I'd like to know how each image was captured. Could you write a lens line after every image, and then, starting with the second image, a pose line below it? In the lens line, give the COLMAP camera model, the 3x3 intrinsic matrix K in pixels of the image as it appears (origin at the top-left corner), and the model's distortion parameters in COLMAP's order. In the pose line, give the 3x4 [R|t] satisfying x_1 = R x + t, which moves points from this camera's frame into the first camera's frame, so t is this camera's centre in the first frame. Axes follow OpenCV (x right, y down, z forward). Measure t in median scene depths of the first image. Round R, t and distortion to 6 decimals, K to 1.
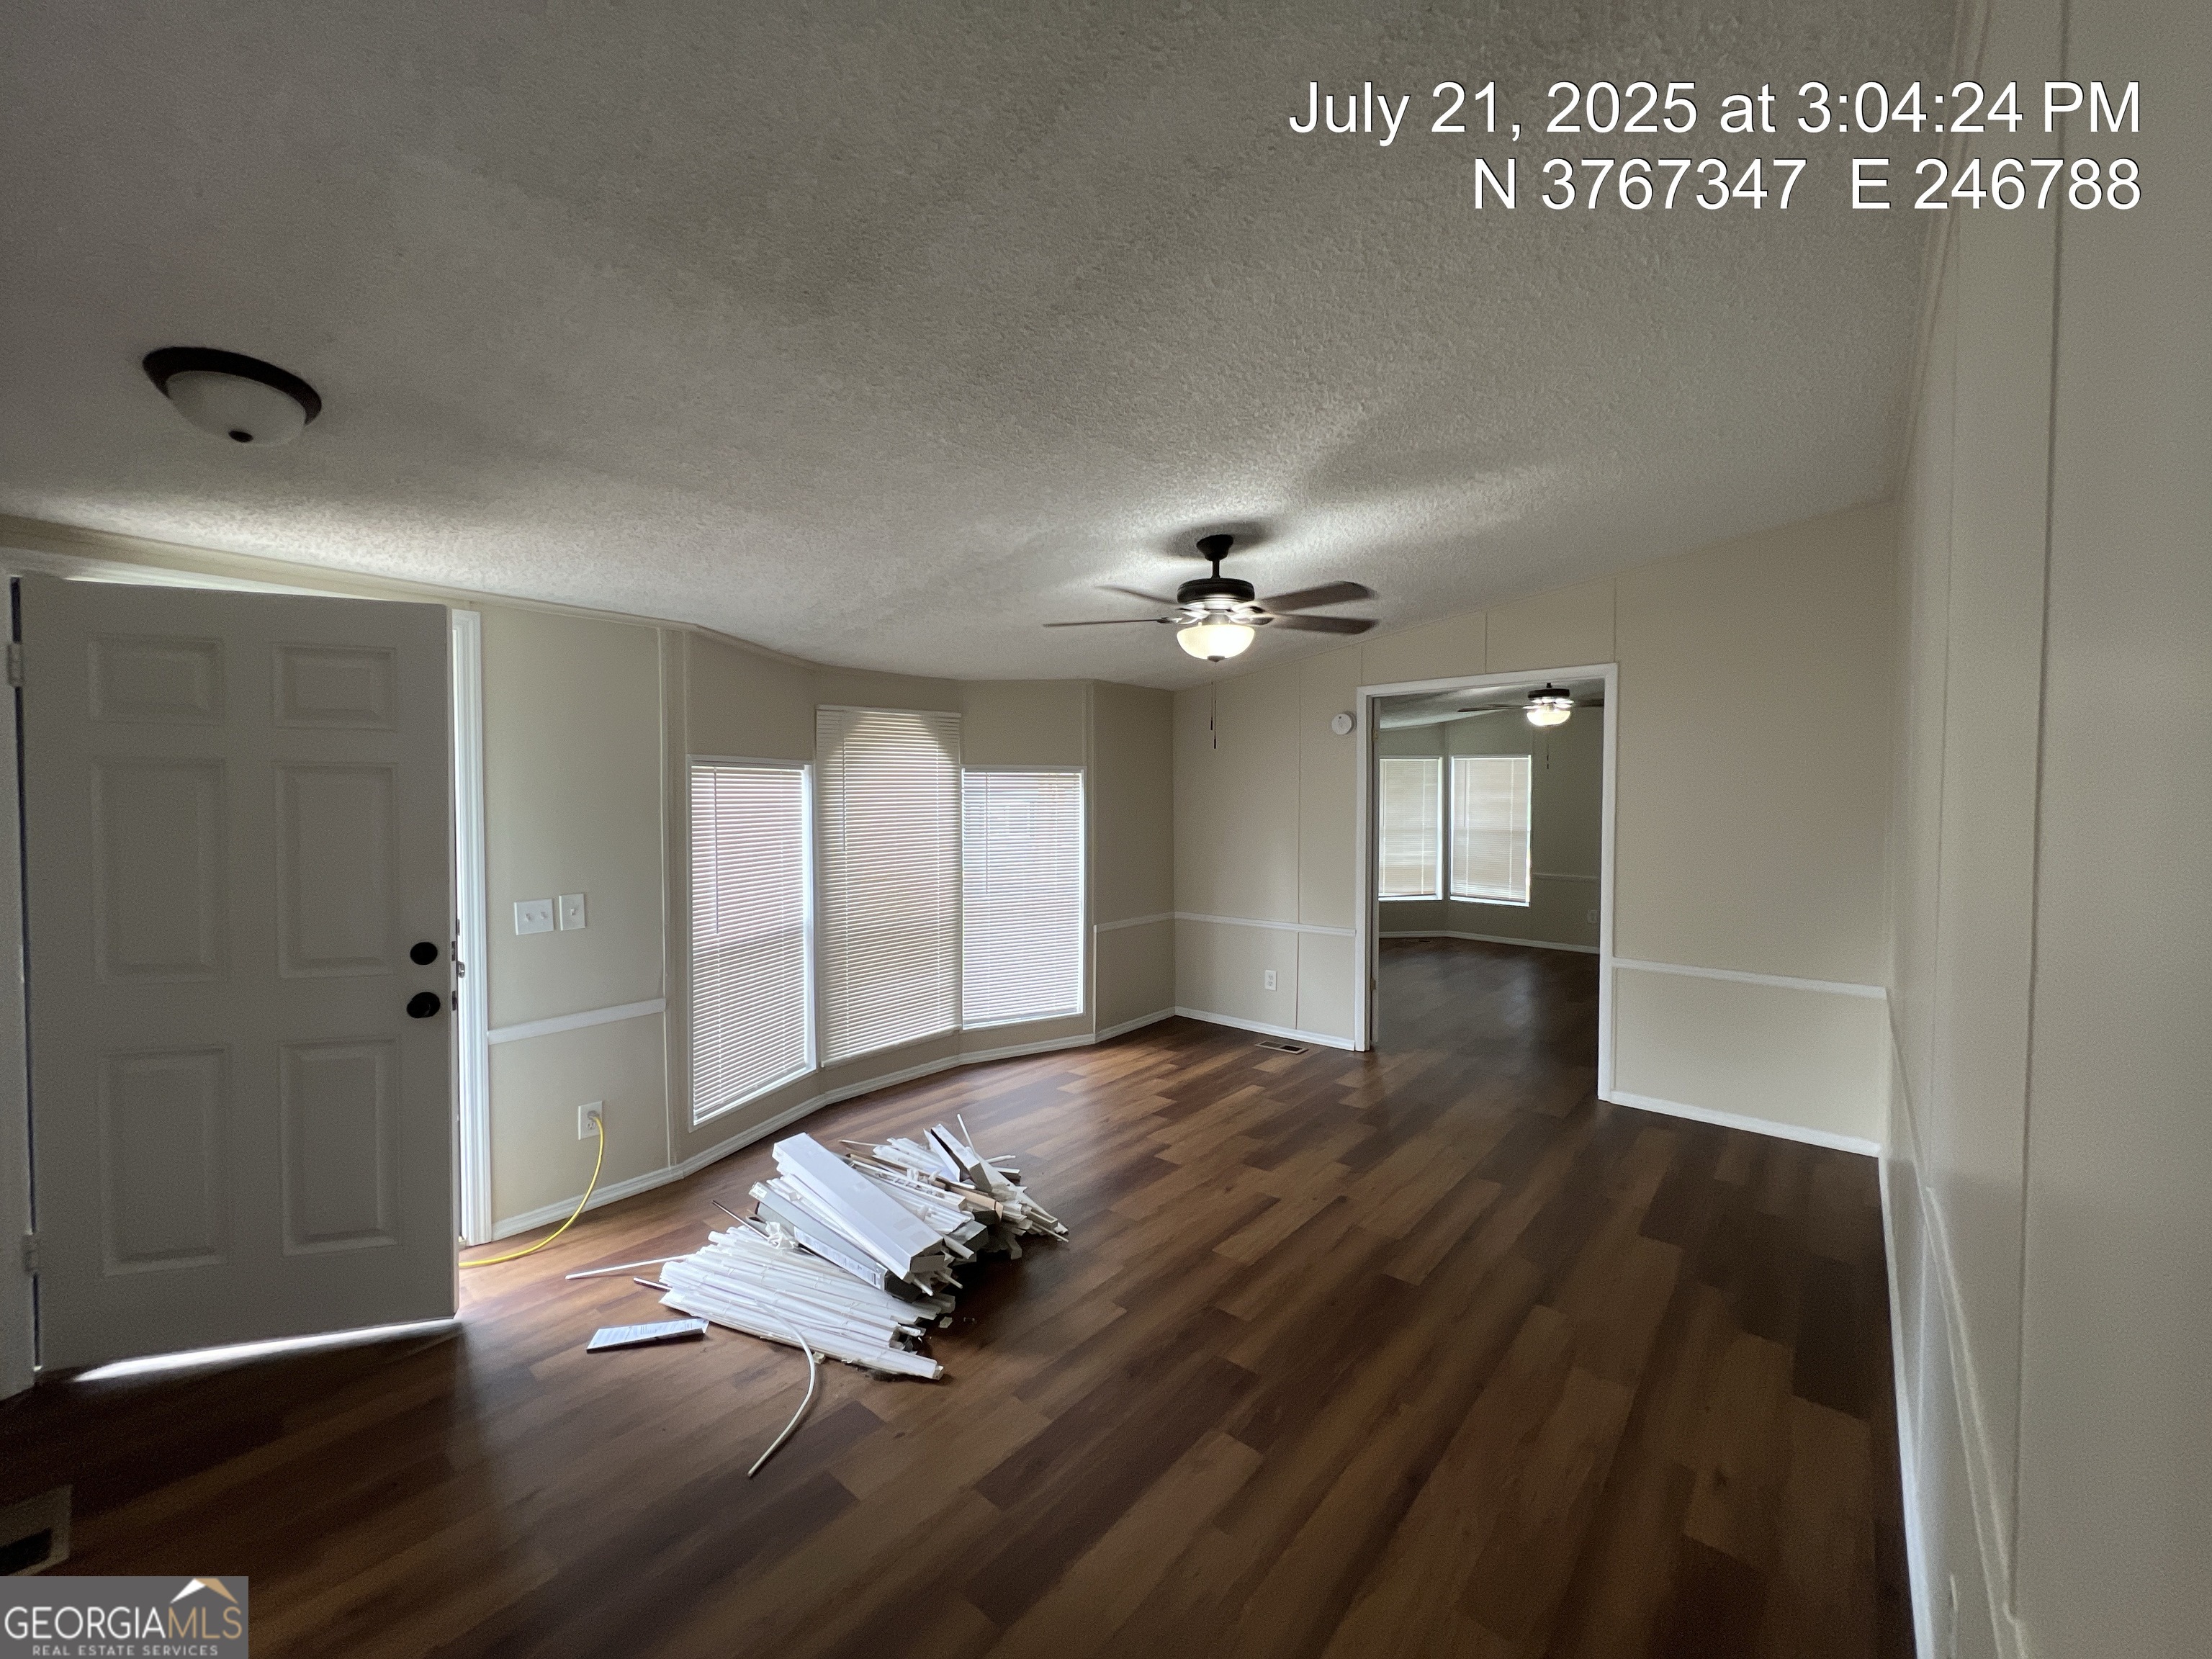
lens RADIAL K [[887.6, 0, 1101.9], [0, 887.6, 817.6], [0, 0, 1]] dist [0.000254, -0.000038]
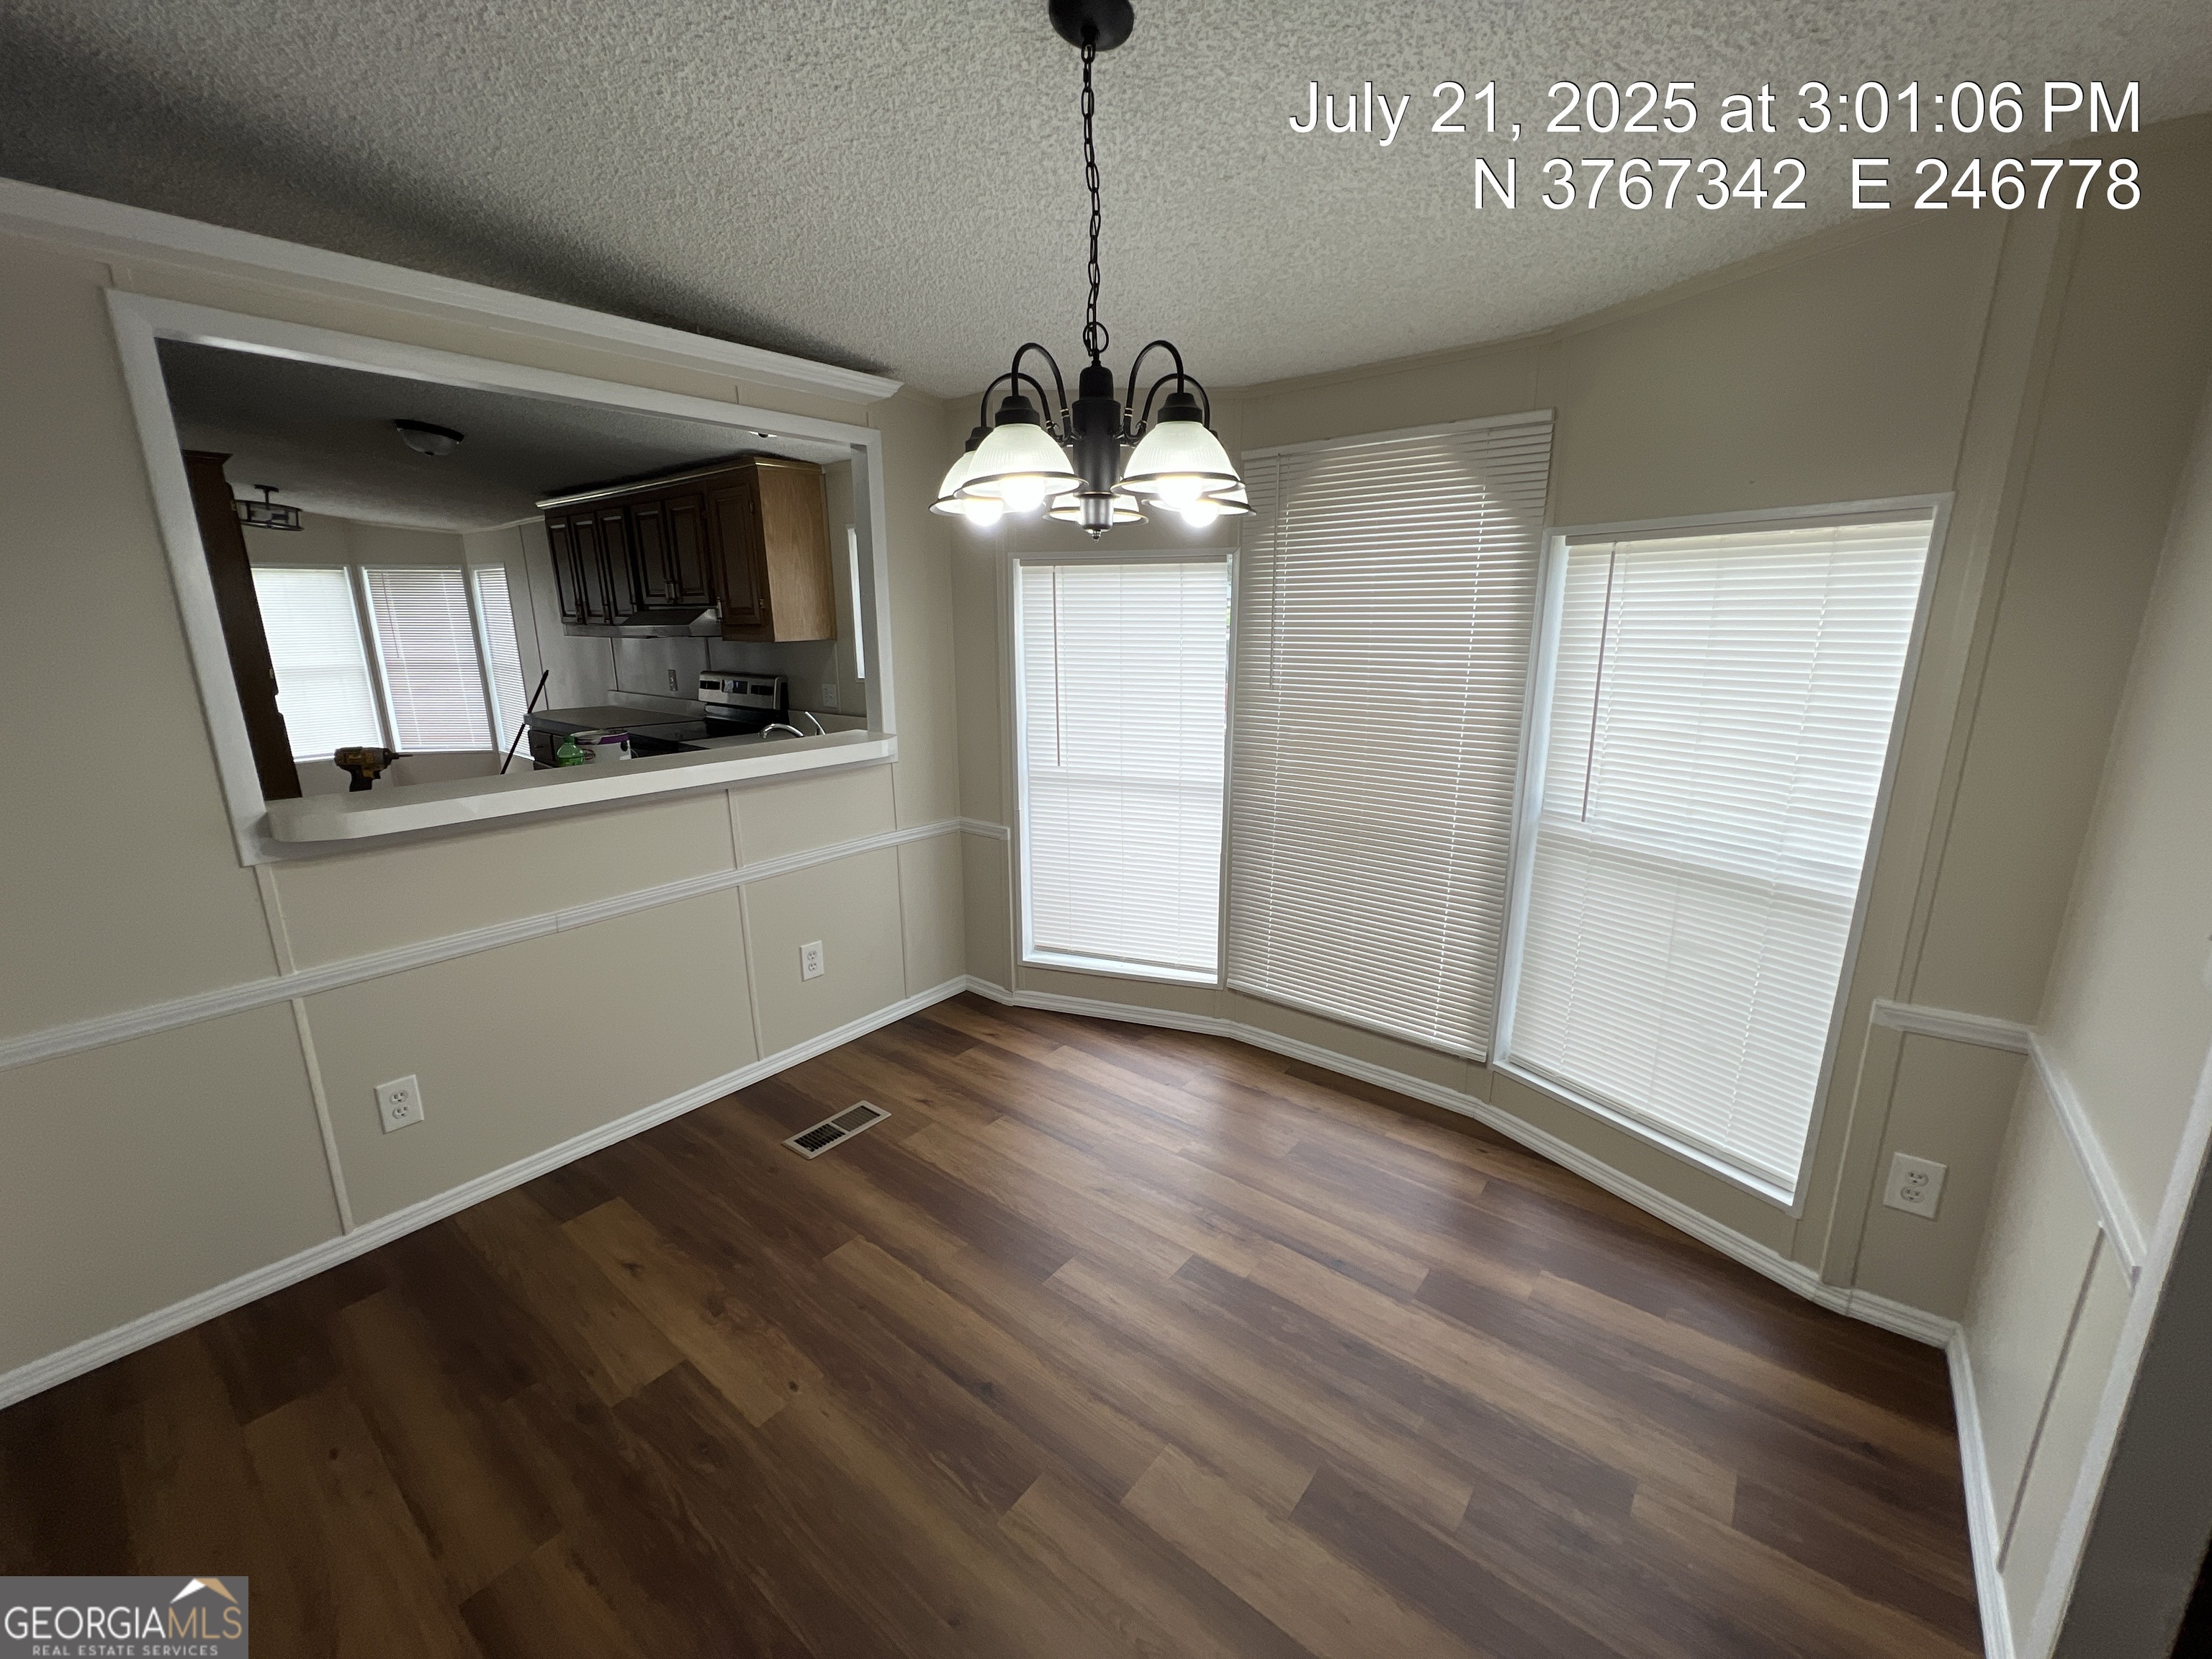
lens RADIAL K [[894.0, 0, 1106.1], [0, 894.0, 837.6], [0, 0, 1]] dist [-0.000400, 0.000469]
pose [[0.035071, 0.239602, -0.970238, 0.358097], [-0.025754, 0.970729, 0.238792, -0.010748], [0.999053, 0.016613, 0.040215, 0.846364]]
